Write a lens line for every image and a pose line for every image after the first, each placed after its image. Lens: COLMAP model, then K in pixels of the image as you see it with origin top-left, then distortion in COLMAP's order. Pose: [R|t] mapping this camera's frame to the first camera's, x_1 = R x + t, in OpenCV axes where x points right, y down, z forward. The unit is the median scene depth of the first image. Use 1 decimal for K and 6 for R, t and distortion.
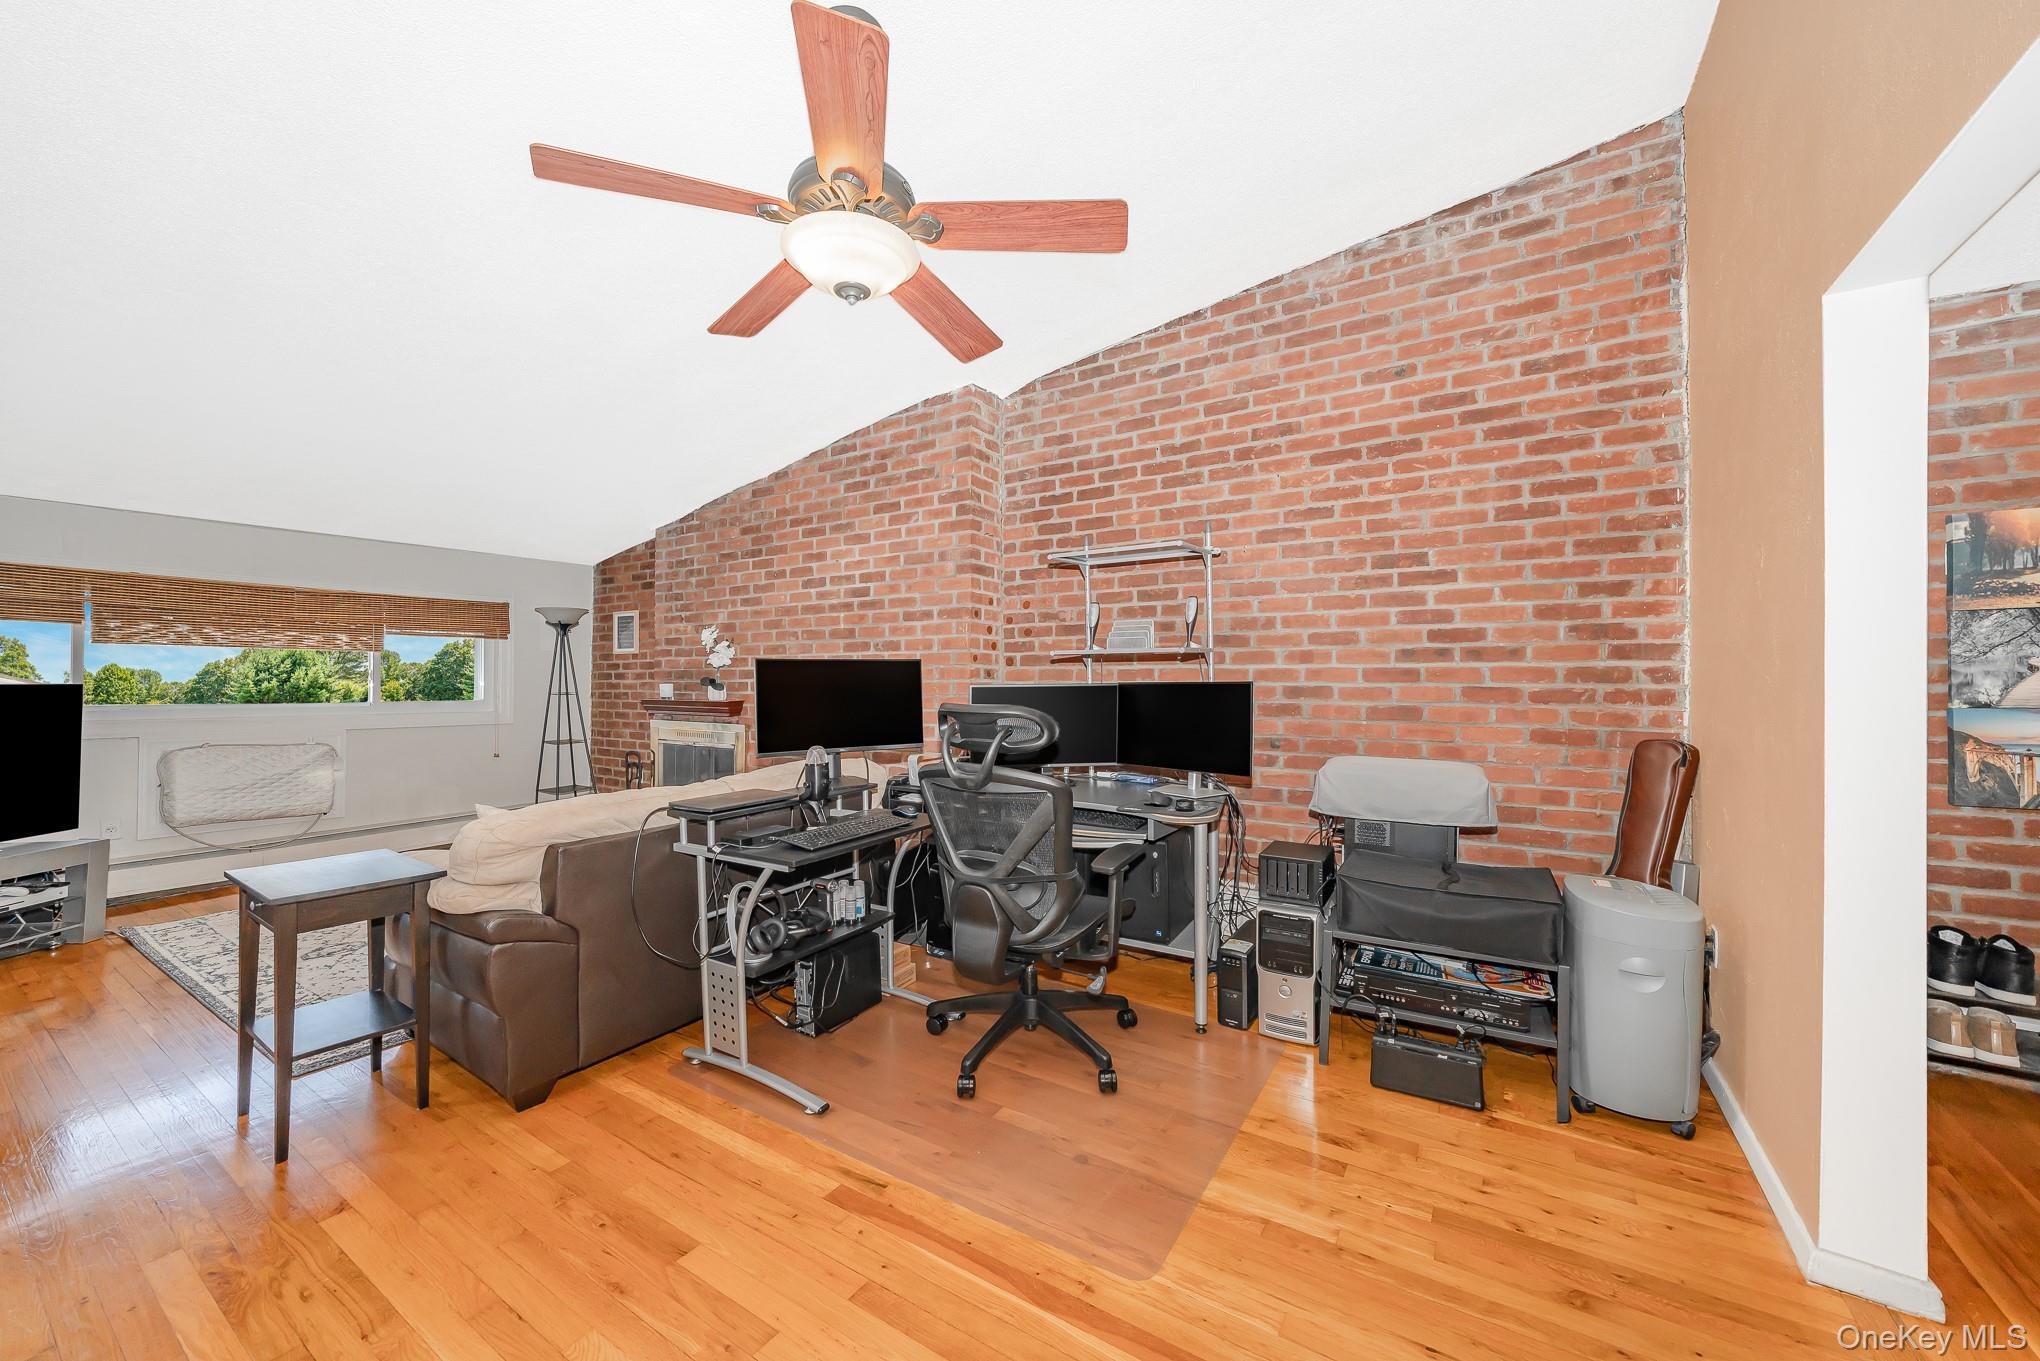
lens RADIAL K [[769.1, 0, 1104.4], [0, 769.1, 676.8], [0, 0, 1]] dist [-0.001480, -0.000038]
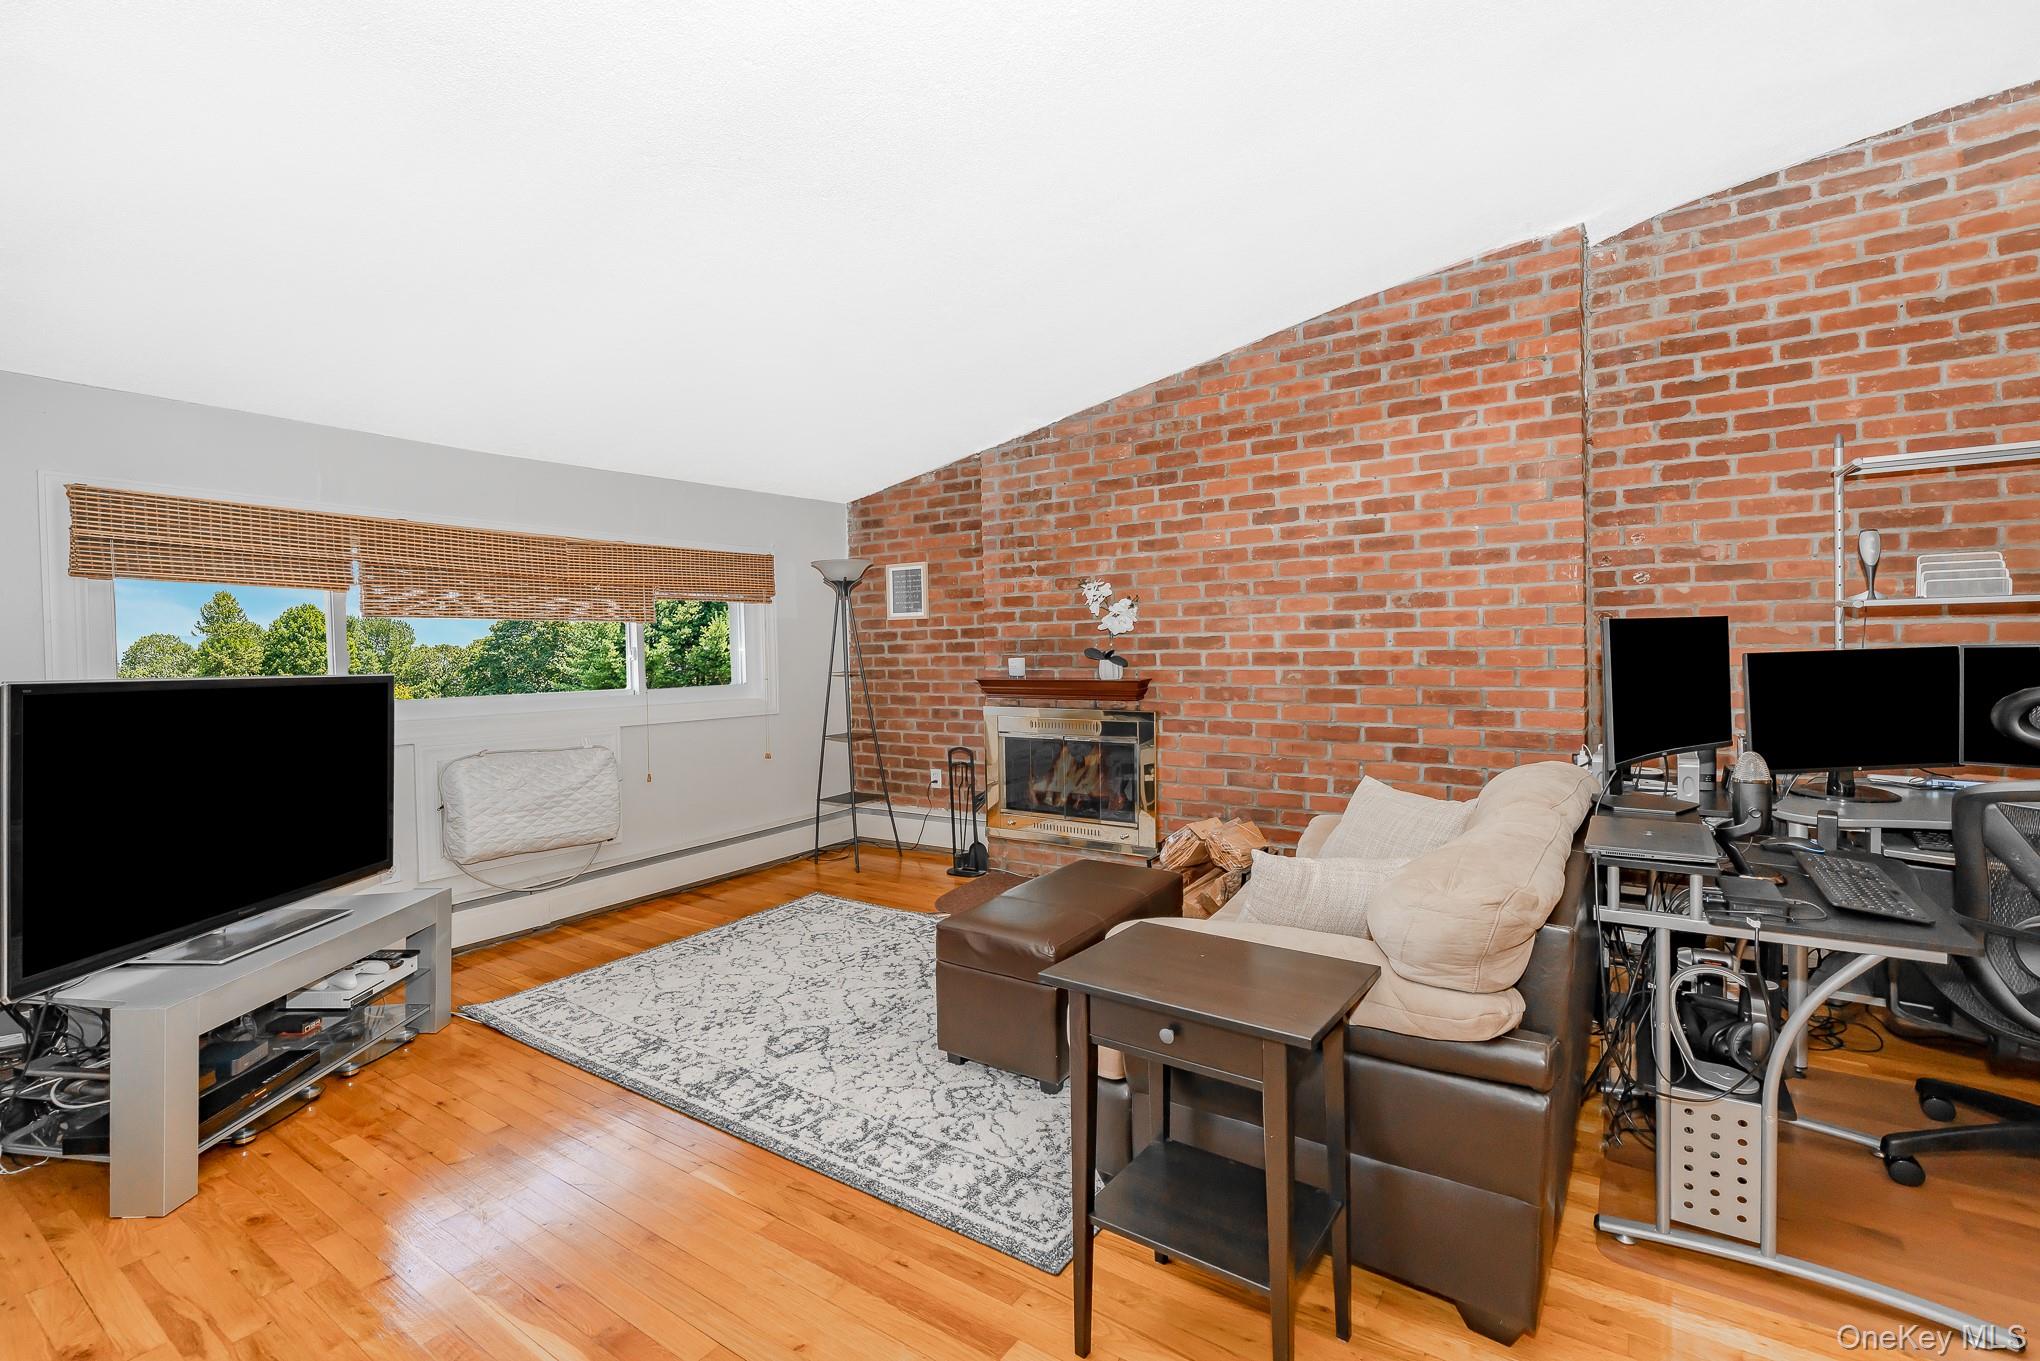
lens RADIAL K [[885.4, 0, 1027.5], [0, 885.4, 668.1], [0, 0, 1]] dist [-0.001235, -0.000013]
pose [[0.999626, -0.018016, -0.020568, -0.665751], [0.018690, 0.999279, 0.033034, -0.011422], [0.019958, -0.033406, 0.999243, 0.169459]]
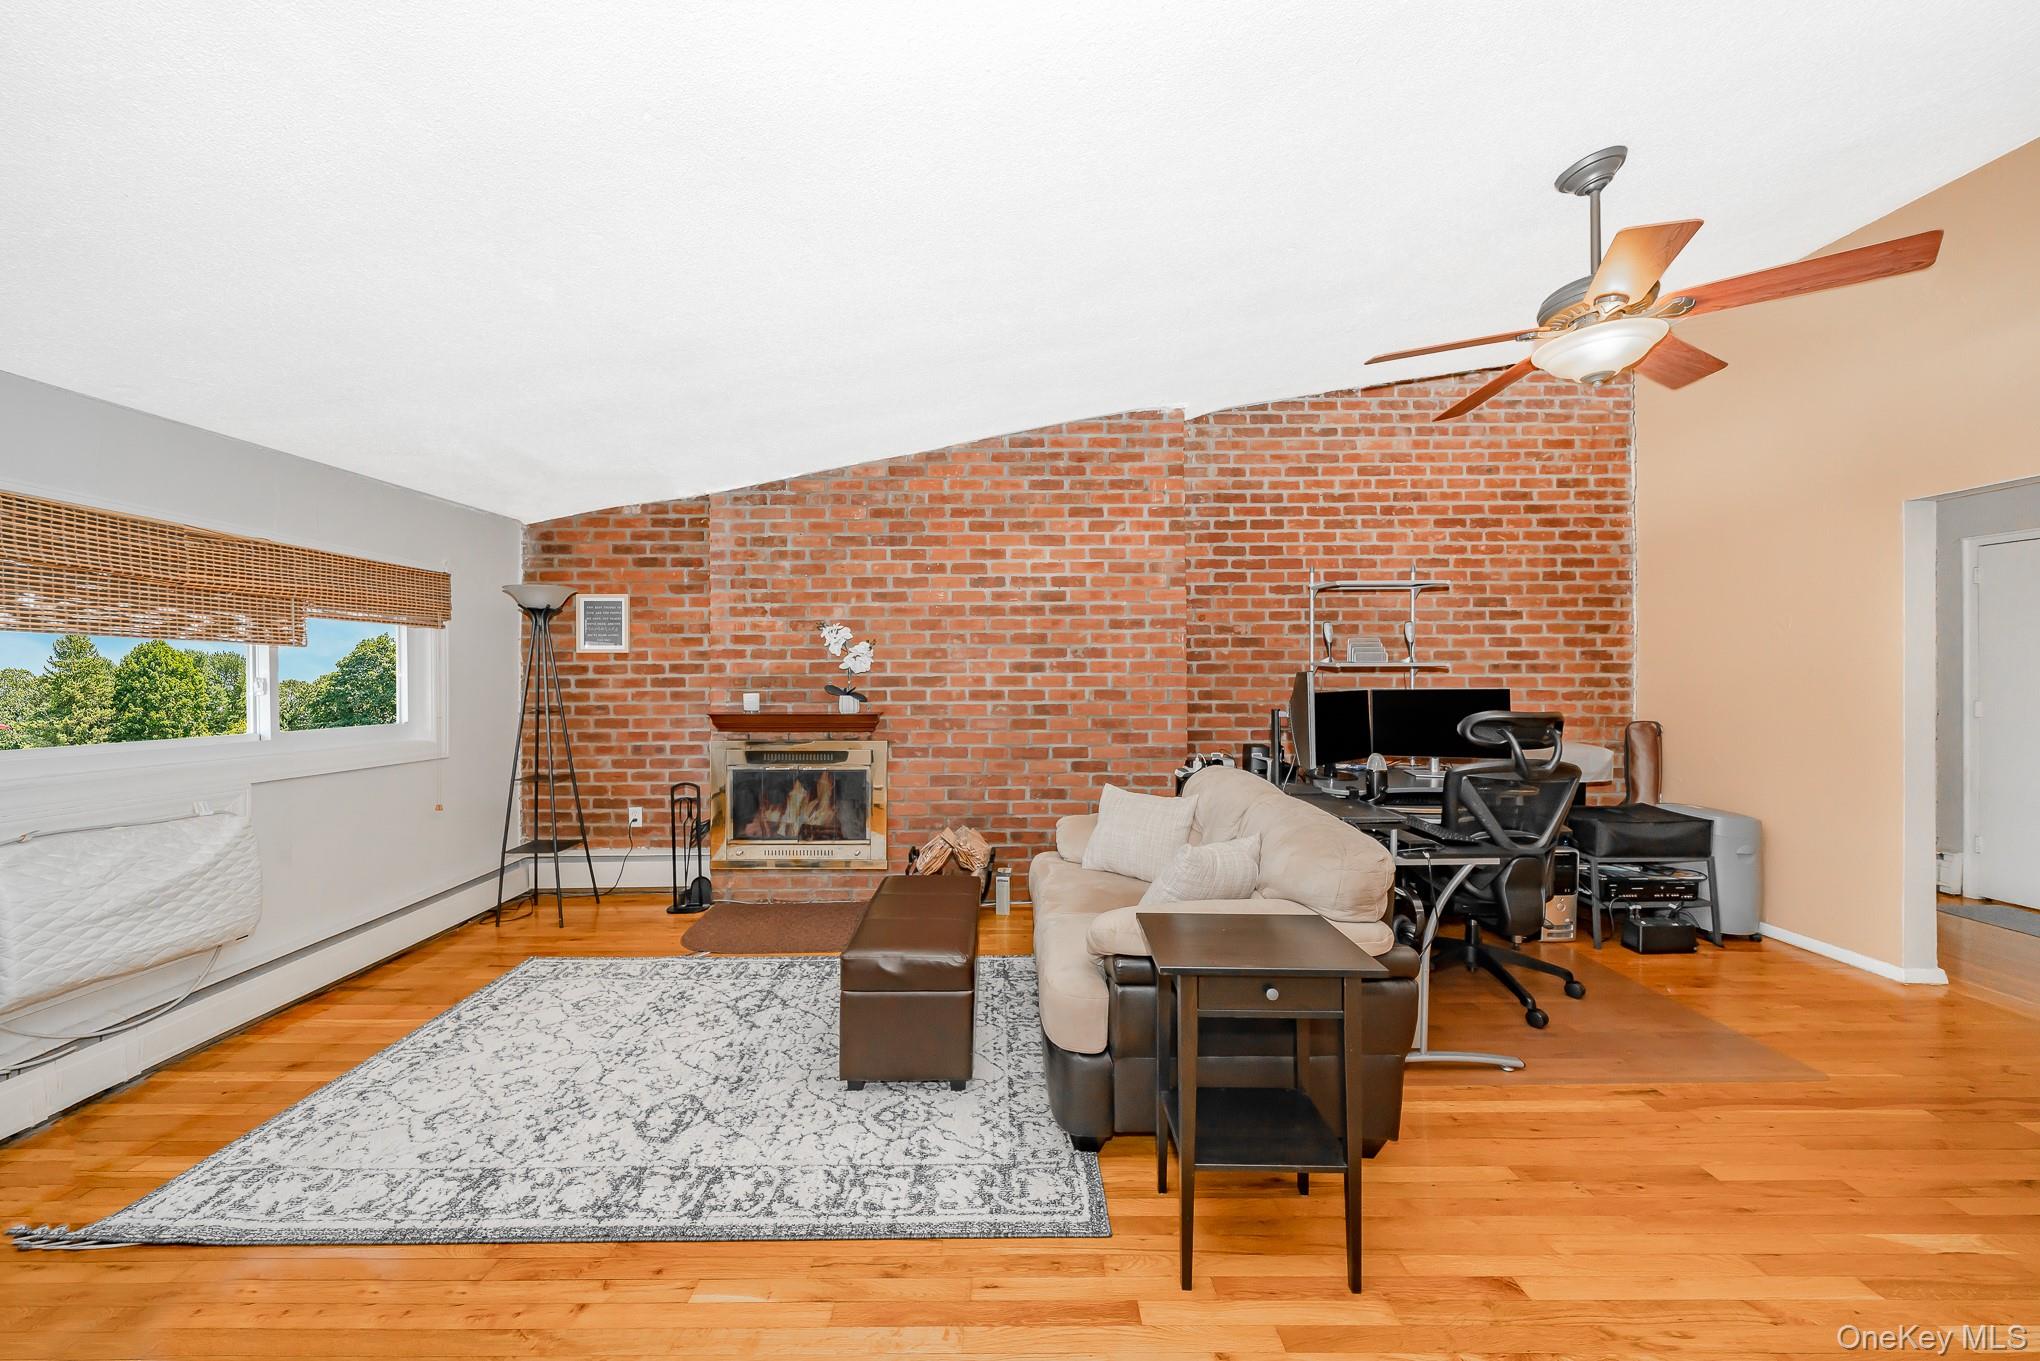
lens RADIAL K [[752.0, 0, 955.2], [0, 752.0, 674.5], [0, 0, 1]] dist [0.003668, -0.000165]
pose [[0.840505, -0.000736, 0.541803, -0.997066], [-0.001415, 0.999993, 0.003554, -0.016438], [-0.541802, -0.003753, 0.840498, 0.297465]]
